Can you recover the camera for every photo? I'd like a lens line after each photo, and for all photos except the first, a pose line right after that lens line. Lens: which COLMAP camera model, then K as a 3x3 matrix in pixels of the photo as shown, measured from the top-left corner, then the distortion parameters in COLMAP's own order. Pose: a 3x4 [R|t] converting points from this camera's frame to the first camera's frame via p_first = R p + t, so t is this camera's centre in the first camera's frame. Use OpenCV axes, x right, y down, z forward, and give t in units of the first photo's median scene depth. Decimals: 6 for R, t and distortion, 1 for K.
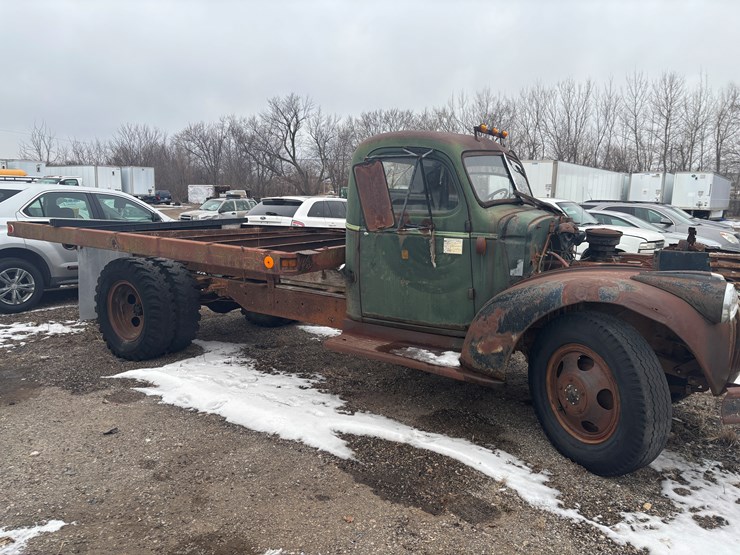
lens RADIAL K [[562.9, 0, 360.0], [0, 562.9, 281.9], [0, 0, 1]] dist [0.059106, -0.070803]
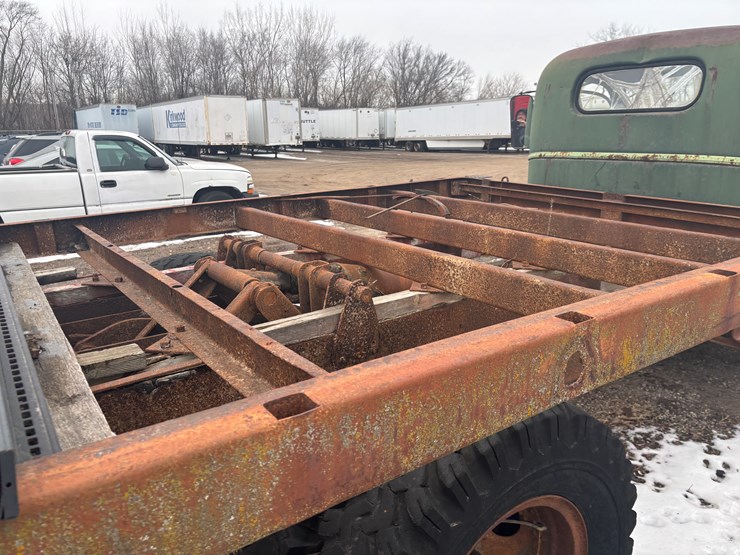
lens RADIAL K [[563.5, 0, 370.2], [0, 563.5, 279.9], [0, 0, 1]] dist [0.035632, -0.034217]
pose [[0.325663, -0.264974, 0.907597, -0.789684], [0.162168, 0.961355, 0.222480, -0.197062], [-0.931475, 0.074730, 0.356048, 1.218523]]
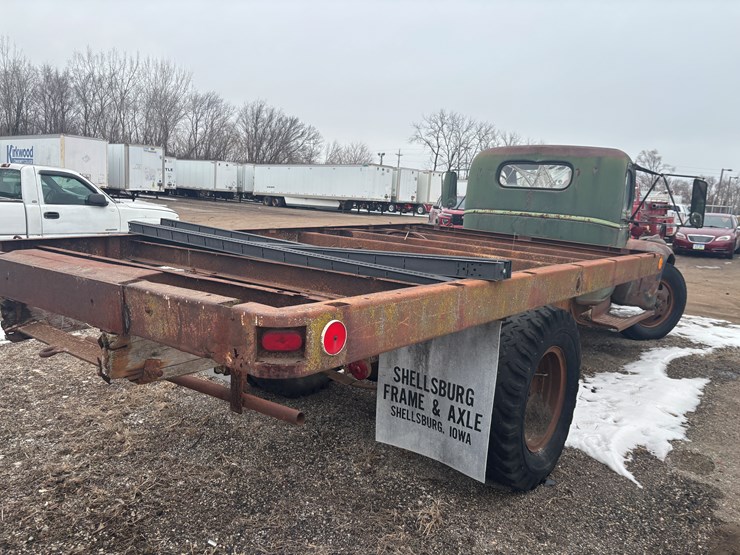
lens RADIAL K [[561.7, 0, 372.6], [0, 561.7, 271.0], [0, 0, 1]] dist [0.041937, -0.030928]
pose [[0.058937, -0.153558, 0.986380, -1.235241], [0.091764, 0.984748, 0.147821, -0.226137], [-0.994035, 0.081802, 0.072129, 1.427873]]
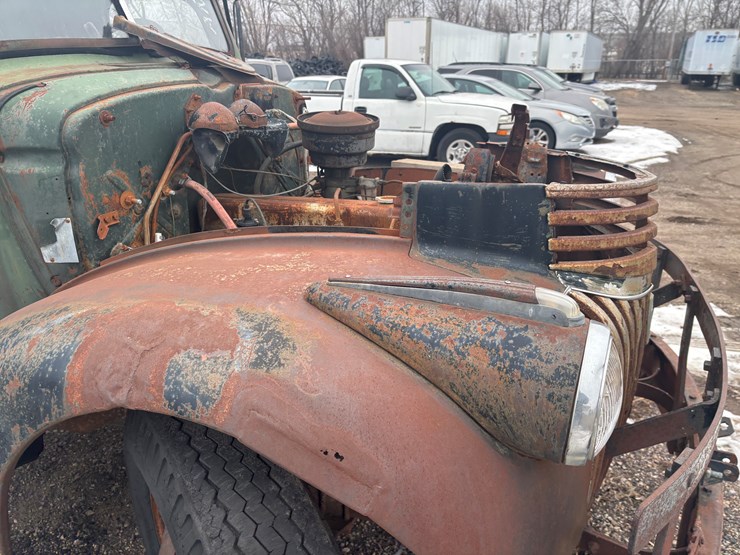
lens RADIAL K [[569.9, 0, 375.5], [0, 569.9, 279.3], [0, 0, 1]] dist [0.056548, -0.071964]
pose [[0.975902, -0.094136, 0.196862, 0.349955], [0.051490, 0.976027, 0.211469, -0.059091], [-0.212049, -0.196237, 0.957354, 0.541601]]
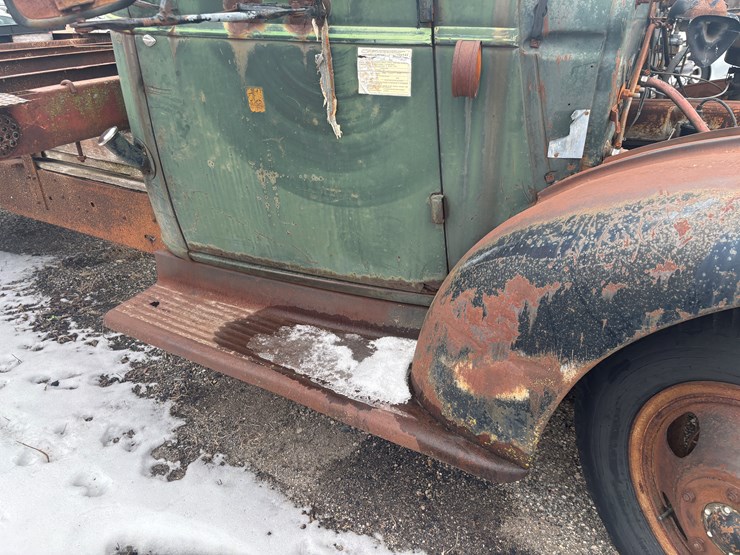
lens RADIAL K [[563.2, 0, 376.4], [0, 563.2, 280.9], [0, 0, 1]] dist [0.029175, -0.014643]
pose [[0.995327, -0.063920, 0.072376, 0.116241], [0.038797, 0.951101, 0.306435, -0.044185], [-0.088424, -0.302195, 0.949136, 0.582616]]
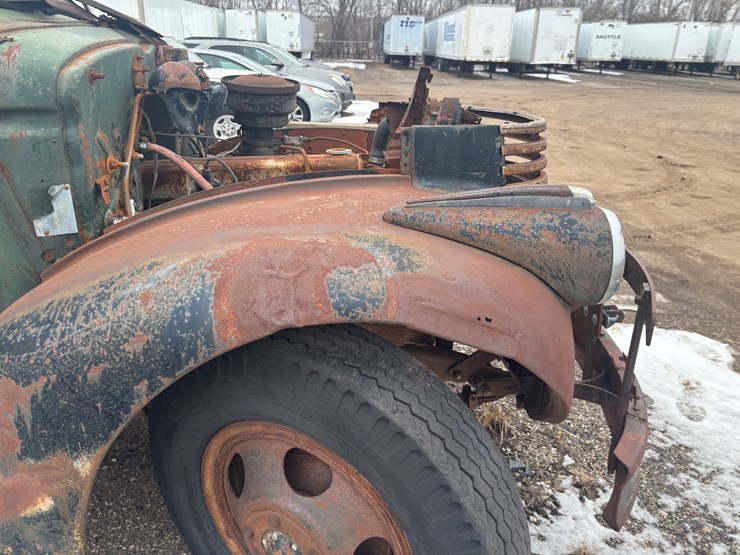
lens RADIAL K [[563.2, 0, 381.2], [0, 563.2, 276.0], [0, 0, 1]] dist [0.051464, -0.059792]
pose [[0.772005, -0.242447, 0.587560, 0.195805], [0.091067, 0.957048, 0.275256, -0.054558], [-0.629058, -0.158992, 0.760925, 0.555795]]
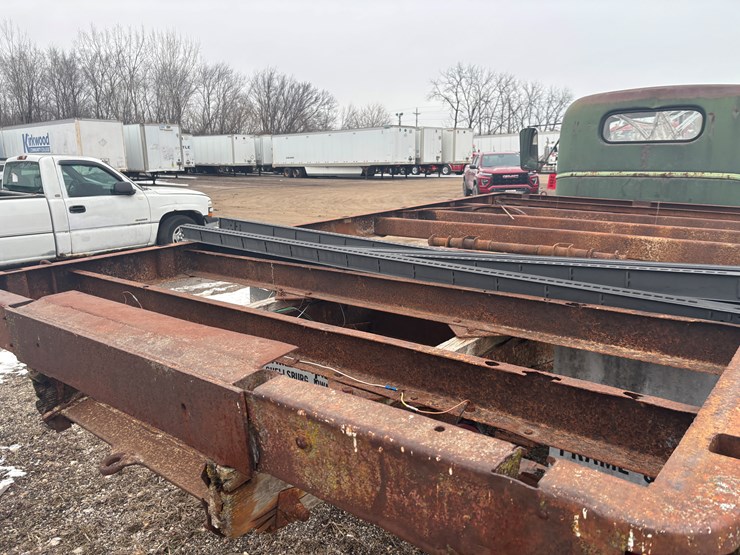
lens RADIAL K [[563.2, 0, 376.4], [0, 563.2, 280.9], [0, 0, 1]] dist [0.029175, -0.014643]
pose [[0.080124, -0.236054, 0.968431, -1.046472], [0.162033, 0.961717, 0.221012, -0.254457], [-0.983527, 0.139210, 0.115306, 1.554108]]
